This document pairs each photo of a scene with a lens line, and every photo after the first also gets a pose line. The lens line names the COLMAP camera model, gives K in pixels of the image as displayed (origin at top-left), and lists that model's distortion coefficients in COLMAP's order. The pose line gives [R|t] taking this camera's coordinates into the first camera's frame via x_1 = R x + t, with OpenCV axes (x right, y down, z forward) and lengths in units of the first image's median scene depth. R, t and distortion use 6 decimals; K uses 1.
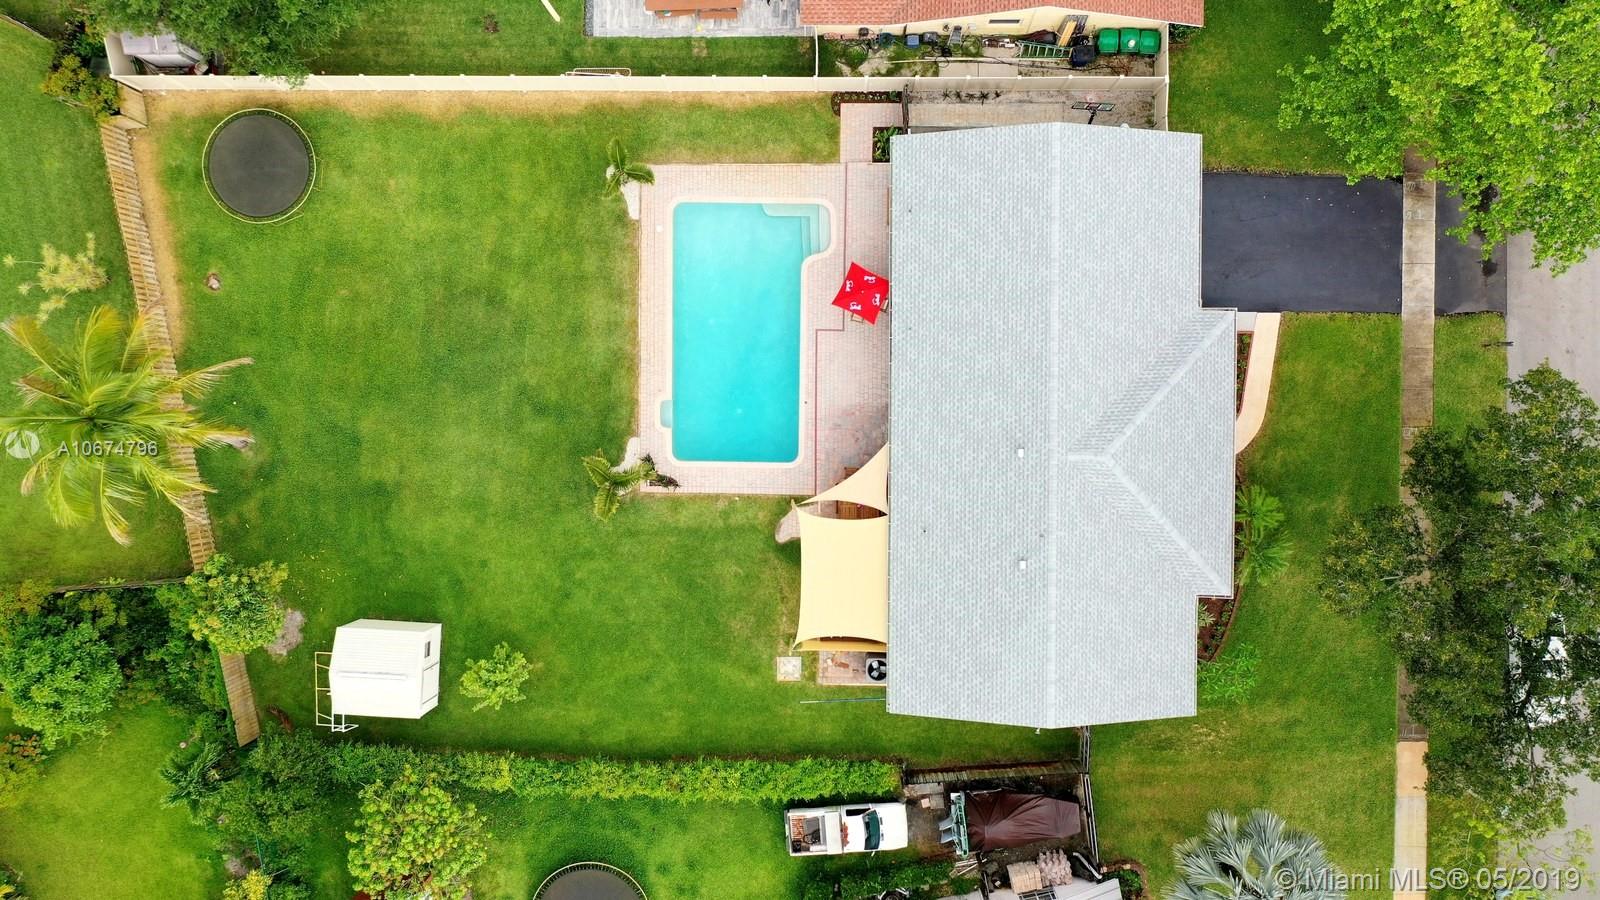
lens RADIAL K [[1259.2, 0, 805.6], [0, 1259.2, 457.8], [0, 0, 1]] dist [-0.003671, -0.009838]
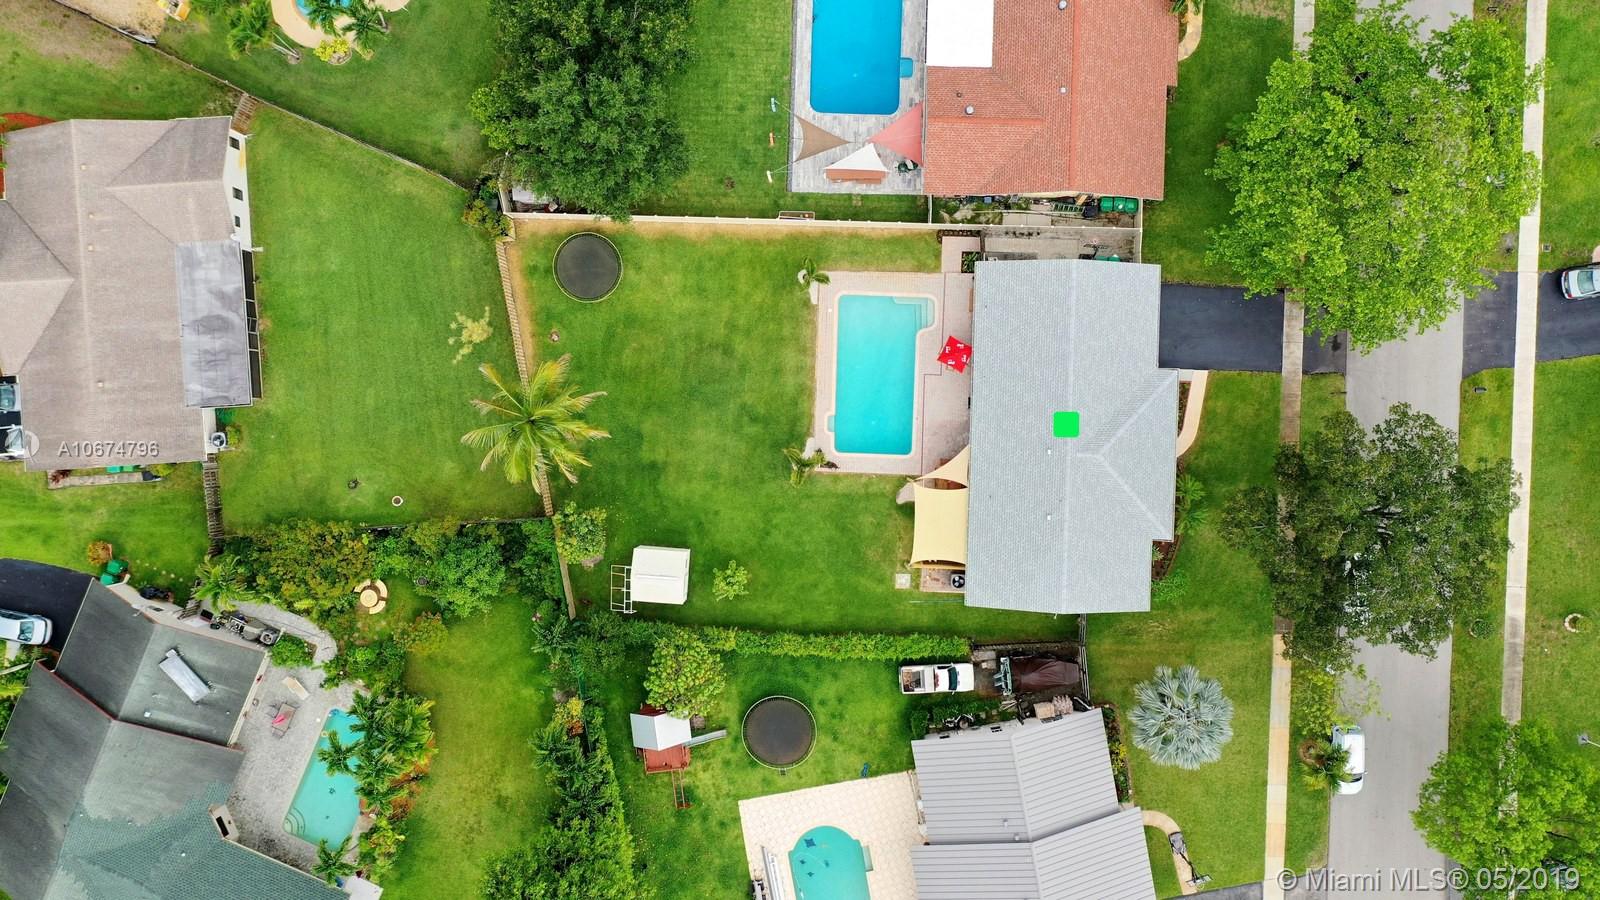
lens RADIAL K [[1259.2, 0, 805.1], [0, 1259.2, 461.3], [0, 0, 1]] dist [-0.003671, -0.009838]
pose [[0.999768, 0.021544, 0.000787, -0.146457], [-0.021547, 0.999760, 0.003941, 0.008266], [-0.000702, -0.003957, 0.999992, -0.642017]]
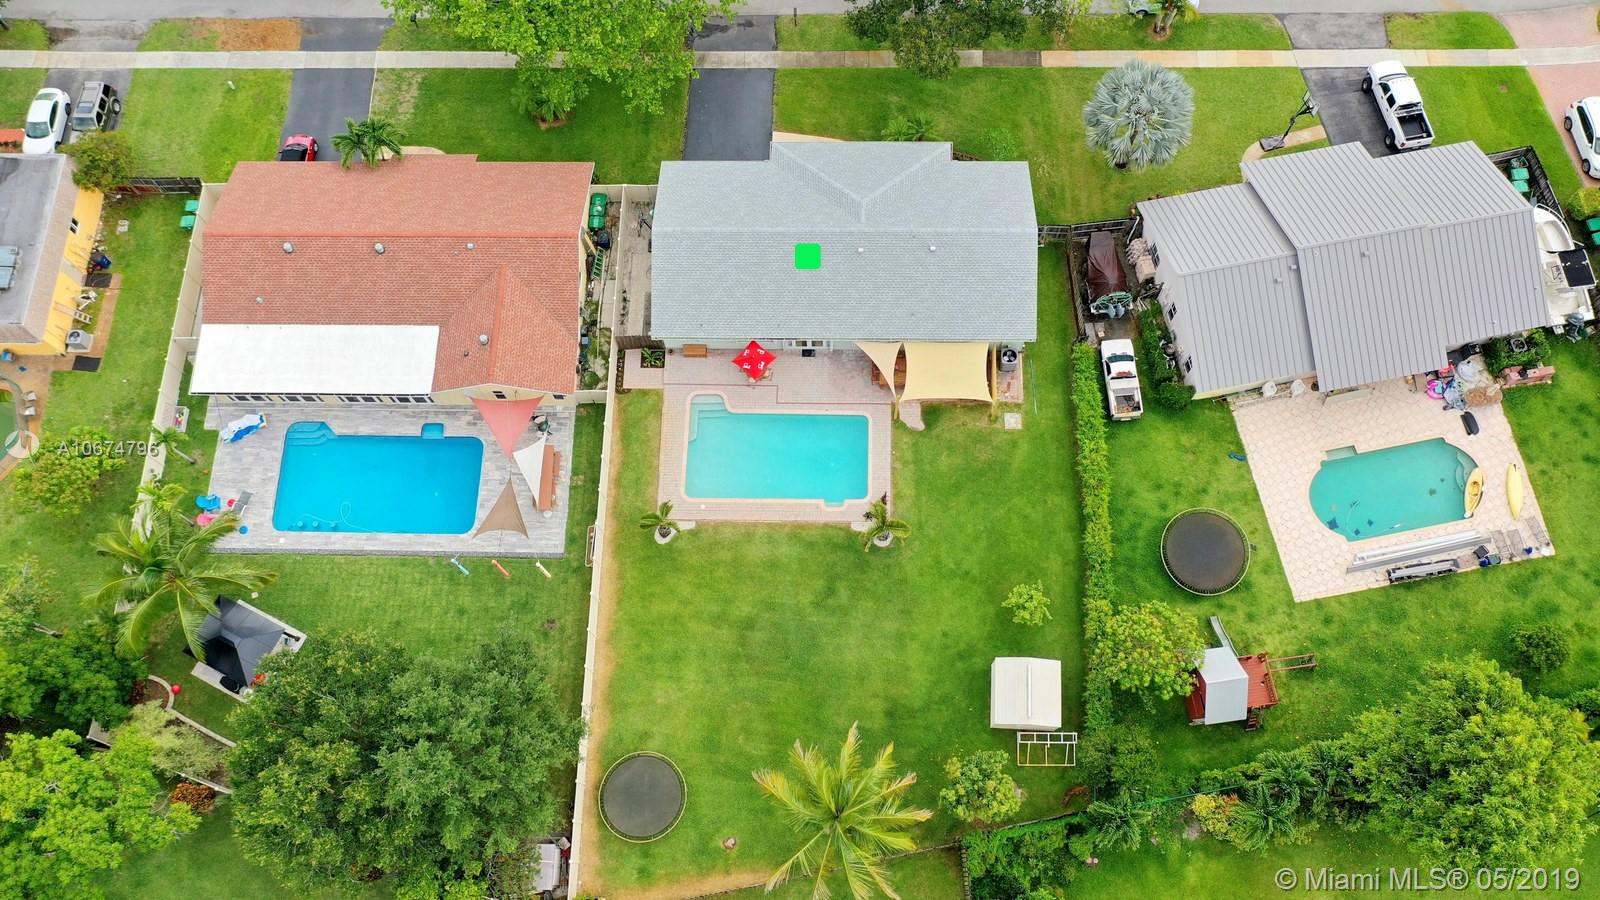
lens RADIAL K [[1259.2, 0, 814.5], [0, 1259.2, 446.3], [0, 0, 1]] dist [-0.003671, -0.009838]
pose [[0.009945, -0.933873, 0.357467, -0.559430], [0.999078, -0.005654, -0.042568, 0.003402], [0.041774, 0.357560, 0.932955, -0.335777]]
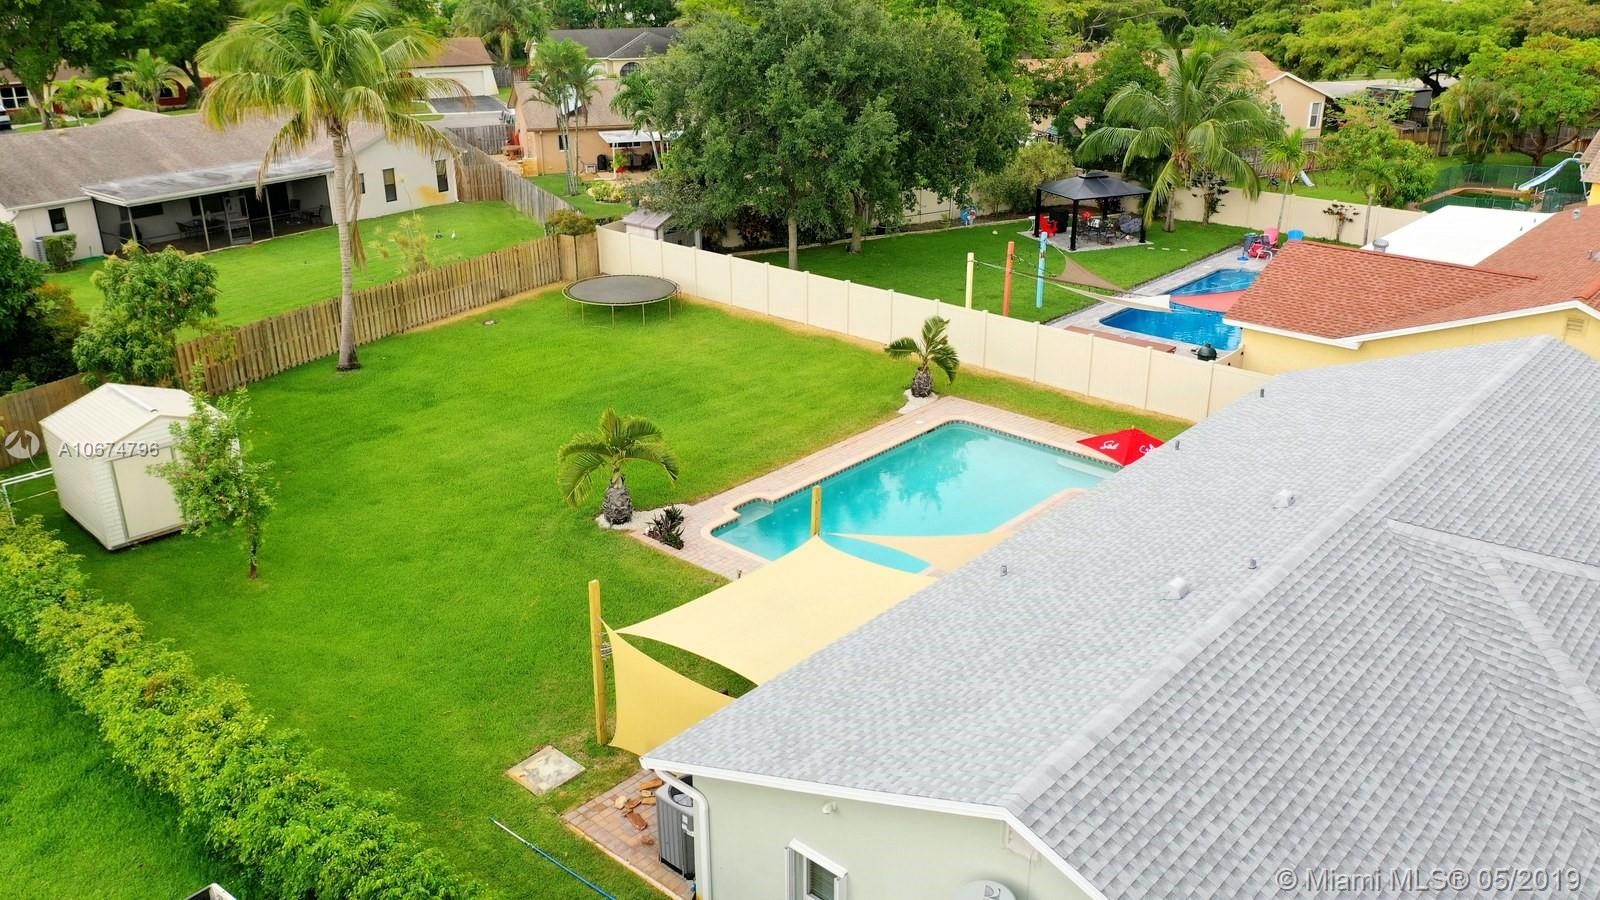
lens RADIAL K [[1259.2, 0, 809.2], [0, 1259.2, 443.3], [0, 0, 1]] dist [-0.003671, -0.009838]
pose [[0.753062, 0.262362, -0.603376, 0.283132], [-0.657418, 0.263216, -0.706058, 0.383364], [-0.026425, 0.928377, 0.370700, 0.747024]]
